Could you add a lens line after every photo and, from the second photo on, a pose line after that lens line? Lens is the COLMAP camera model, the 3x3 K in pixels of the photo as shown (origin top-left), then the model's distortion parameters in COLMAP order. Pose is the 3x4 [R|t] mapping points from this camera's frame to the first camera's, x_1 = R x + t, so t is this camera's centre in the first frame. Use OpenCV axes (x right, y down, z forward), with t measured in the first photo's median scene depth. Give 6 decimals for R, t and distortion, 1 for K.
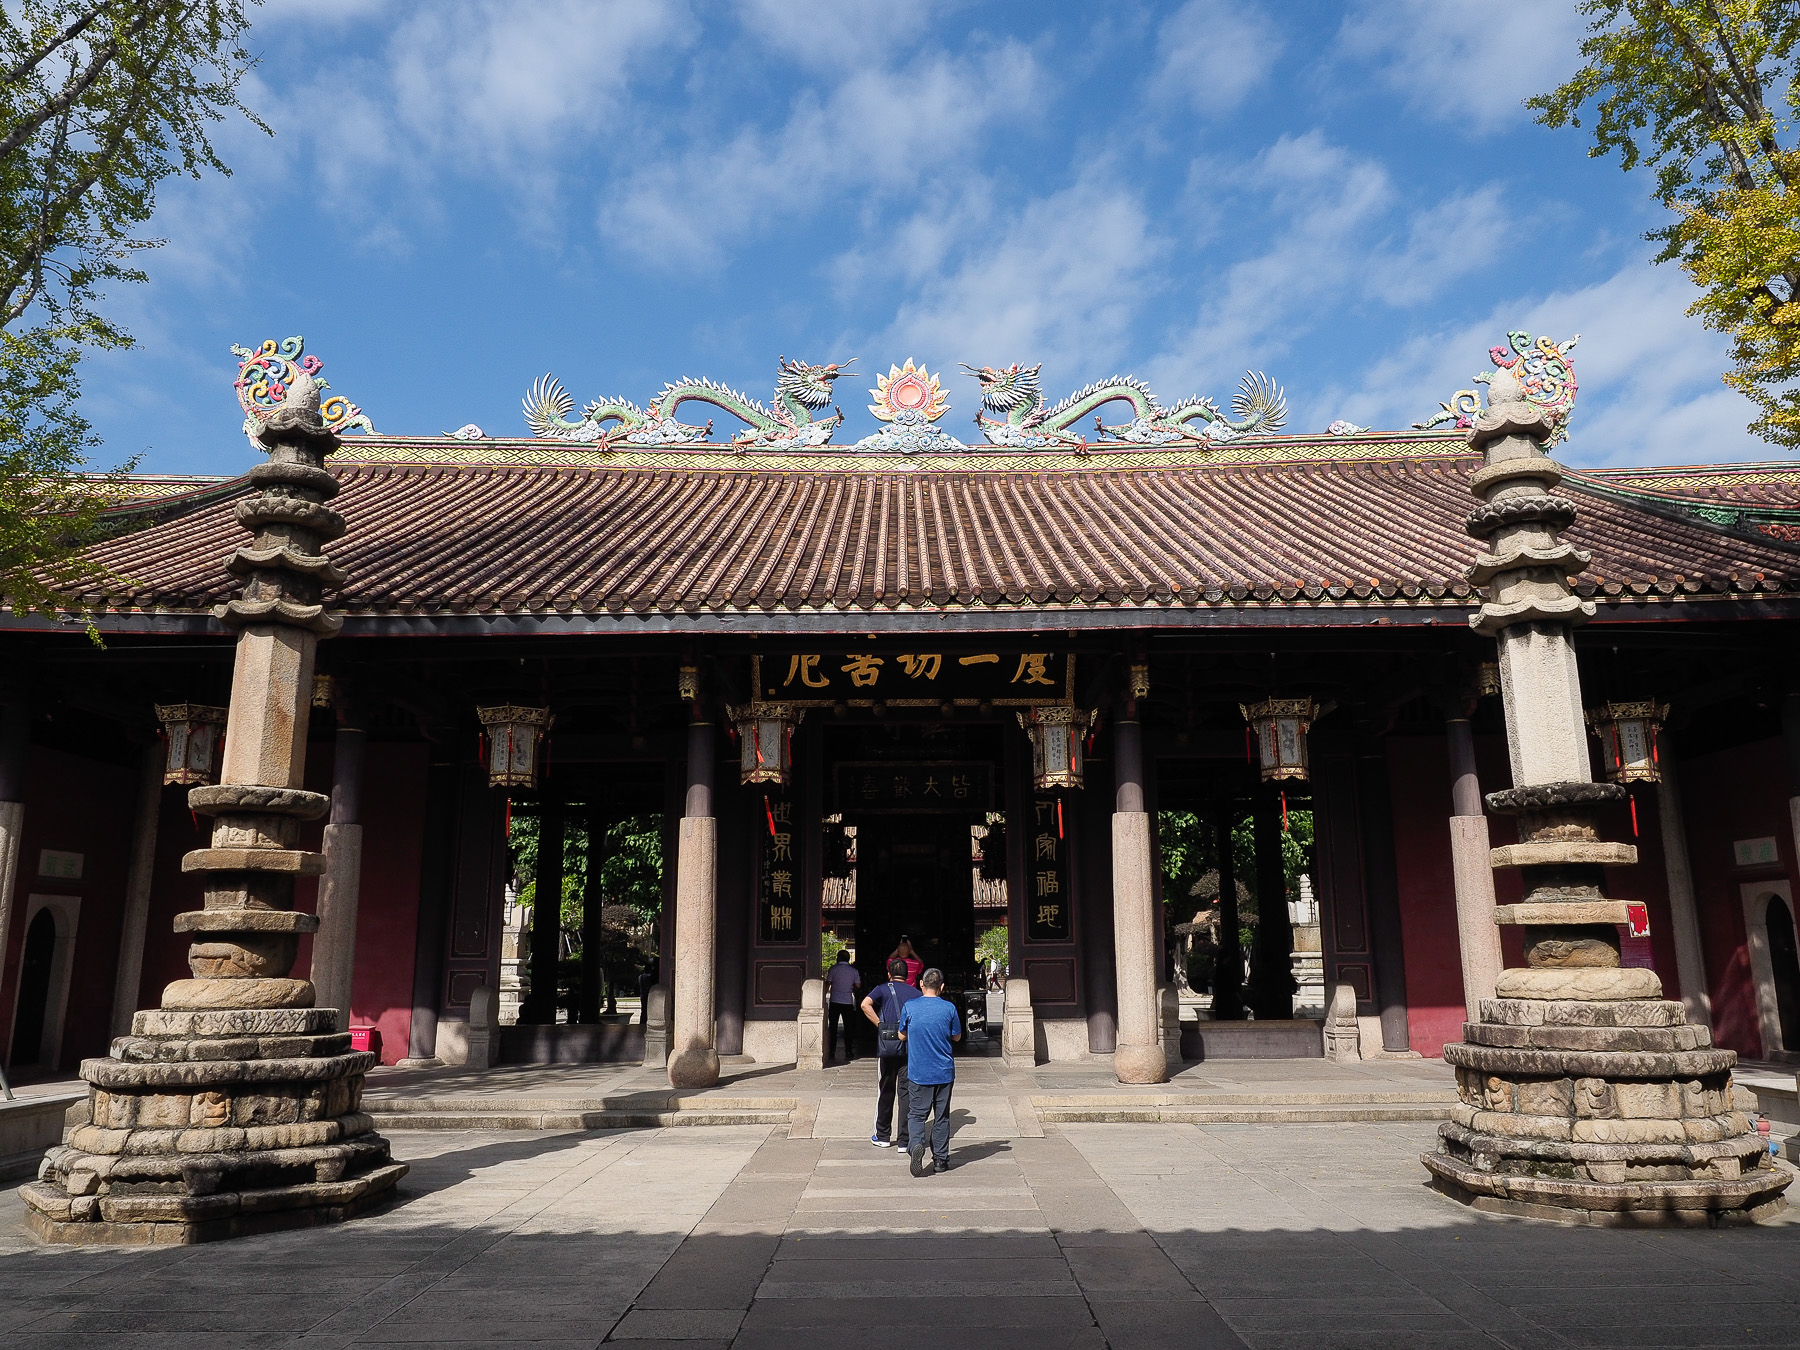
lens RADIAL K [[1332.8, 0, 898.5], [0, 1332.8, 676.2], [0, 0, 1]] dist [-0.007242, -0.001079]
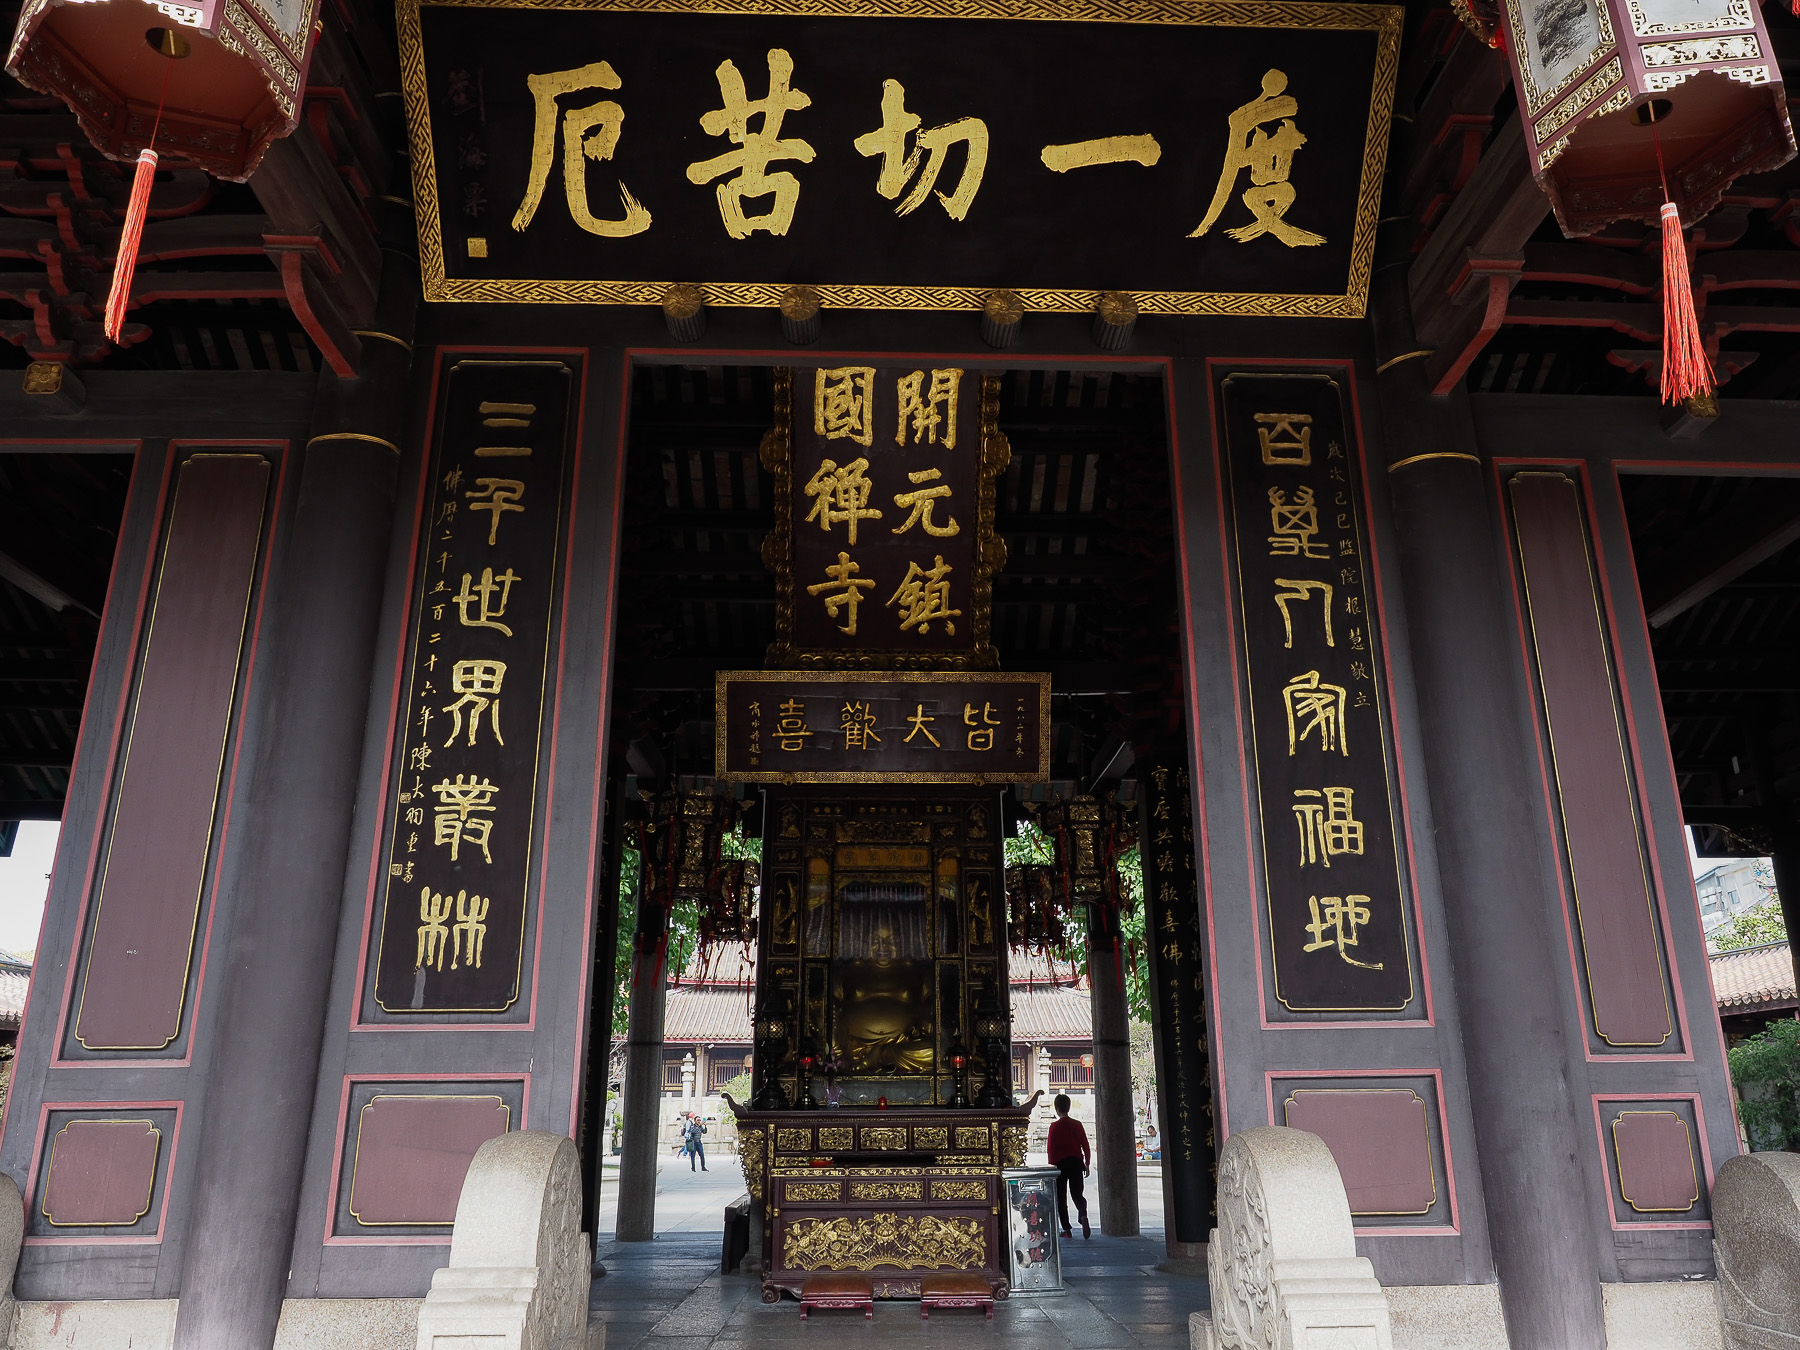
lens RADIAL K [[1332.8, 0, 906.0], [0, 1332.8, 666.8], [0, 0, 1]] dist [-0.007242, -0.001079]
pose [[0.999138, 0.017182, 0.037787, 0.001195], [-0.012741, 0.993311, -0.114769, 0.153148], [-0.039507, 0.114188, 0.992673, 0.681162]]
